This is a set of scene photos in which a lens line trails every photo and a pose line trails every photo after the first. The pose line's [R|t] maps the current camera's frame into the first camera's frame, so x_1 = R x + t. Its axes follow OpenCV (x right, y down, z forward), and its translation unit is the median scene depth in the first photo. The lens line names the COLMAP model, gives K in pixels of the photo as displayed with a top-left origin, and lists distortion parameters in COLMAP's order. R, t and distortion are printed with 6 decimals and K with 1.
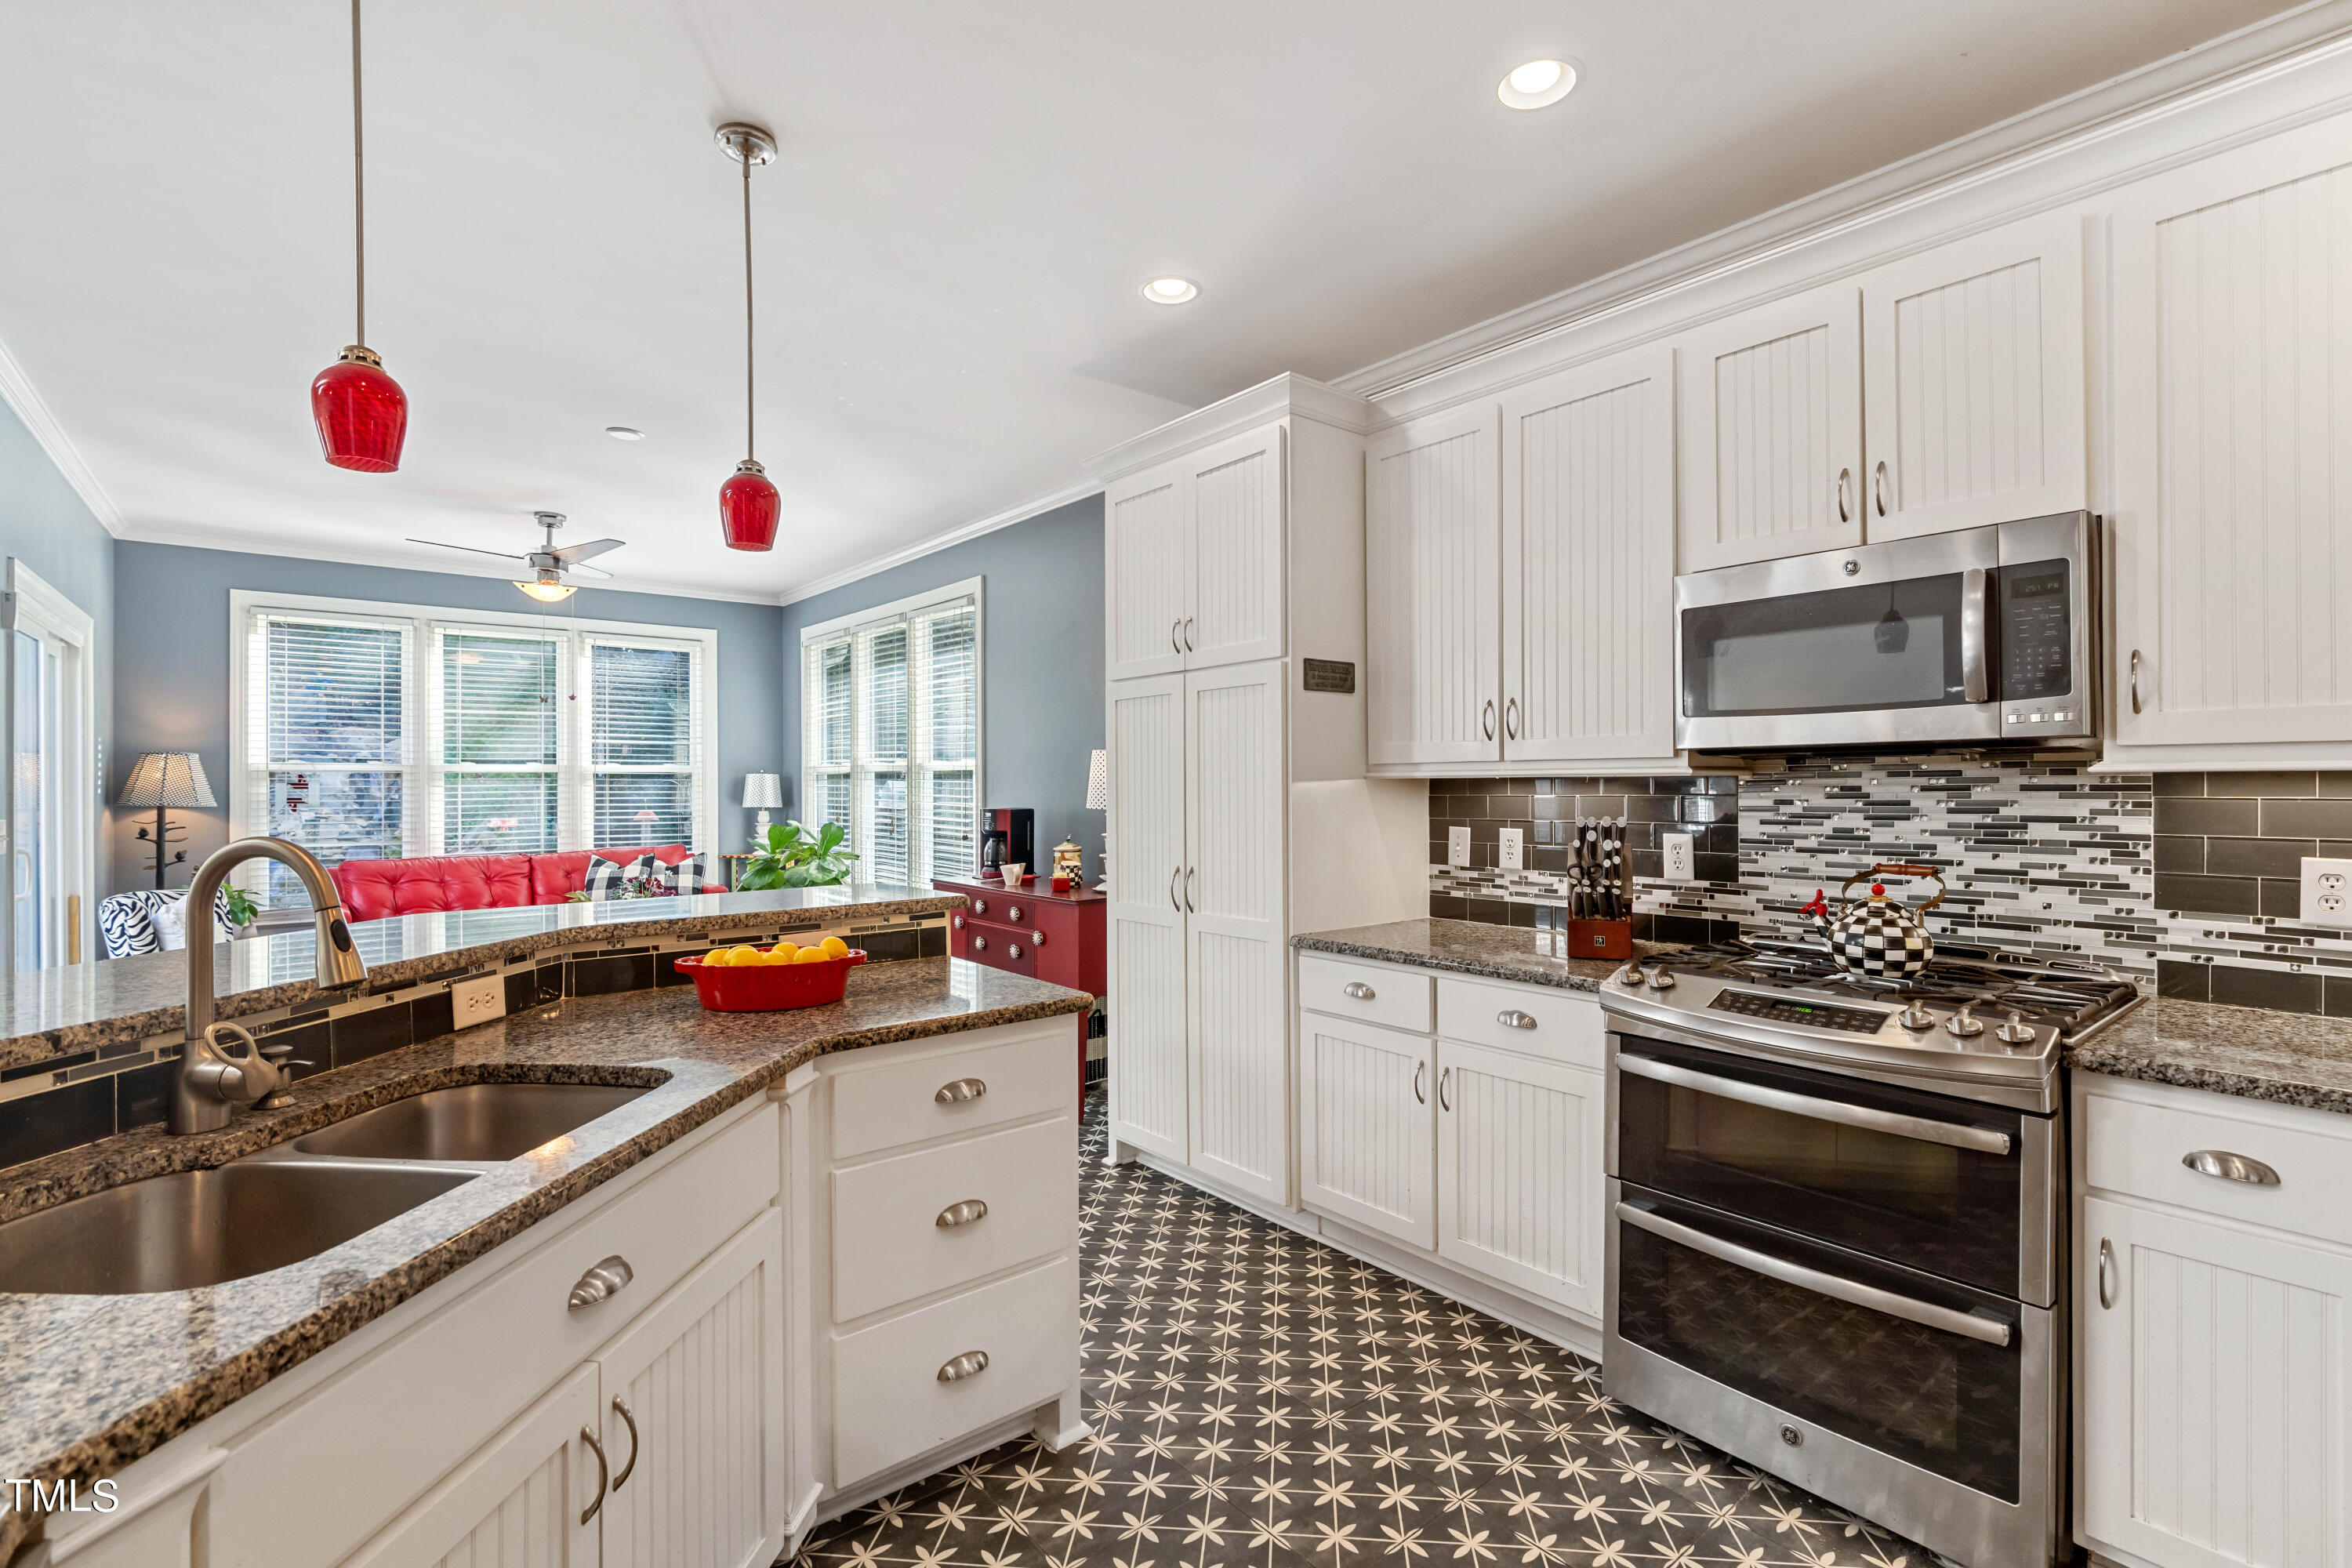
lens RADIAL K [[1079.0, 0, 1170.4], [0, 1079.0, 774.3], [0, 0, 1]] dist [-0.001766, -0.000477]
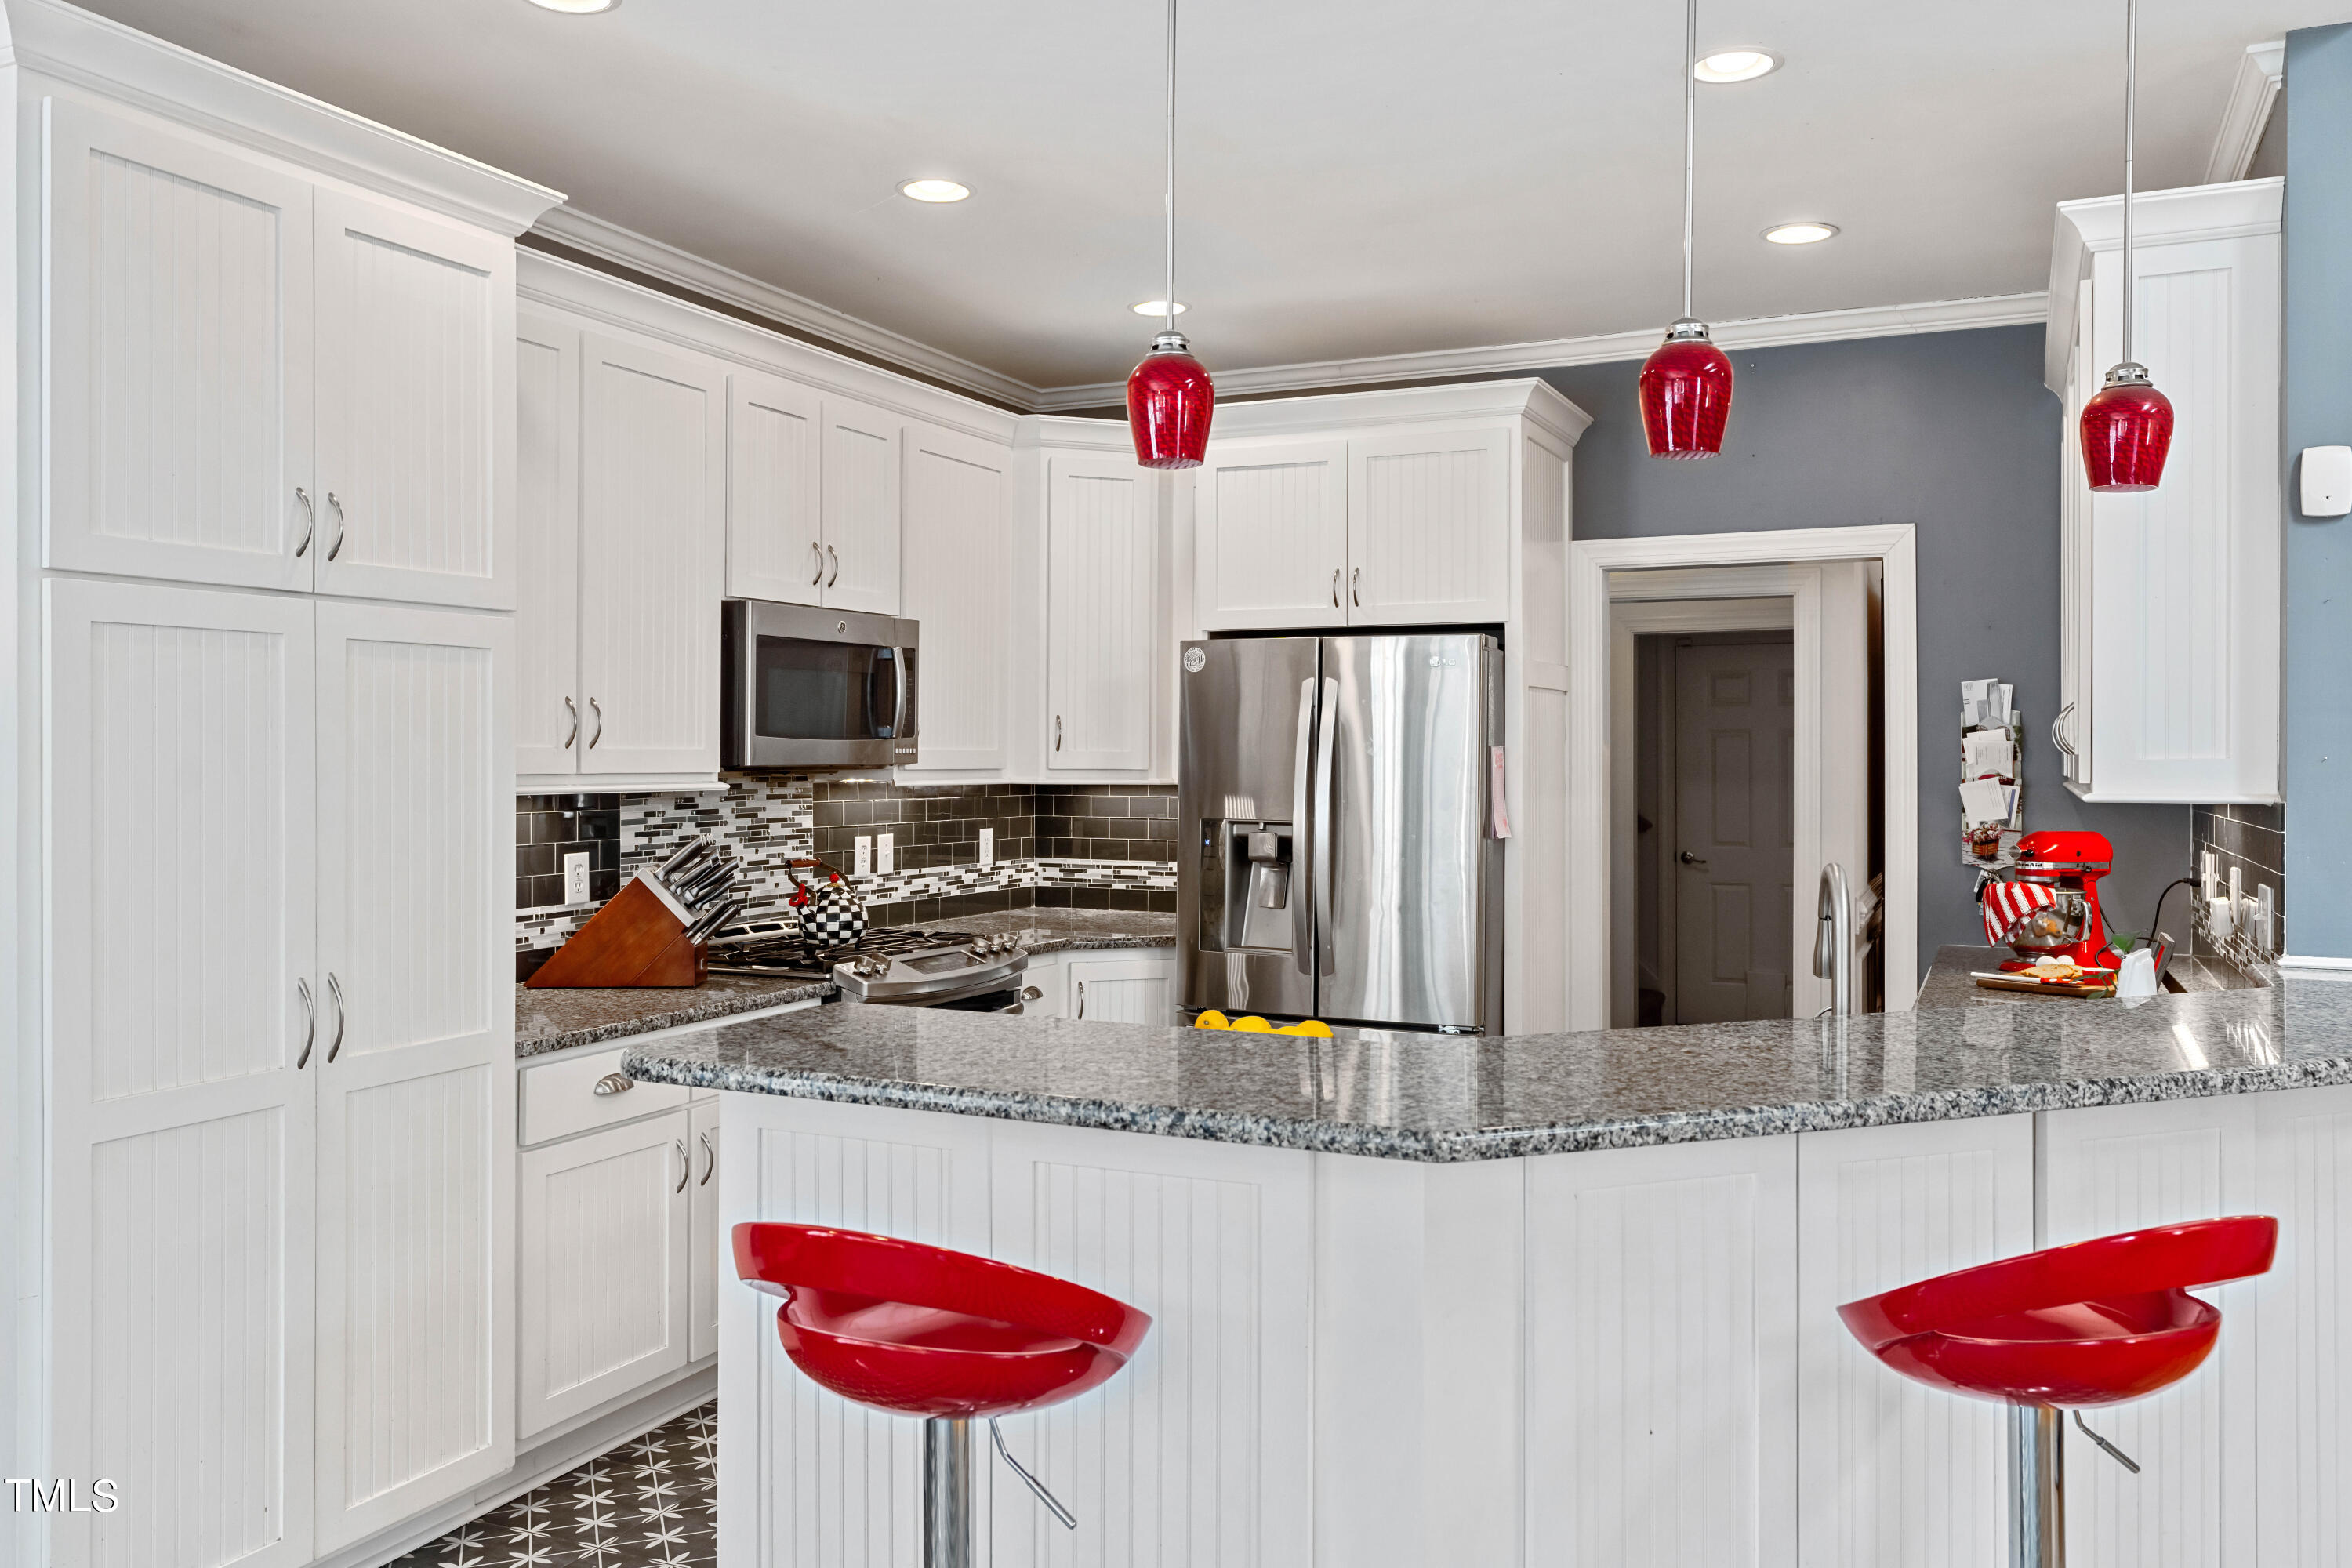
lens RADIAL K [[1768.6, 0, 1174.7], [0, 1768.6, 780.9], [0, 0, 1]] dist [-0.012634, -0.001870]
pose [[-0.447273, -0.009830, 0.894344, -0.609041], [-0.011350, 0.999921, 0.005314, -0.010909], [-0.894326, -0.007774, -0.447349, 0.679830]]
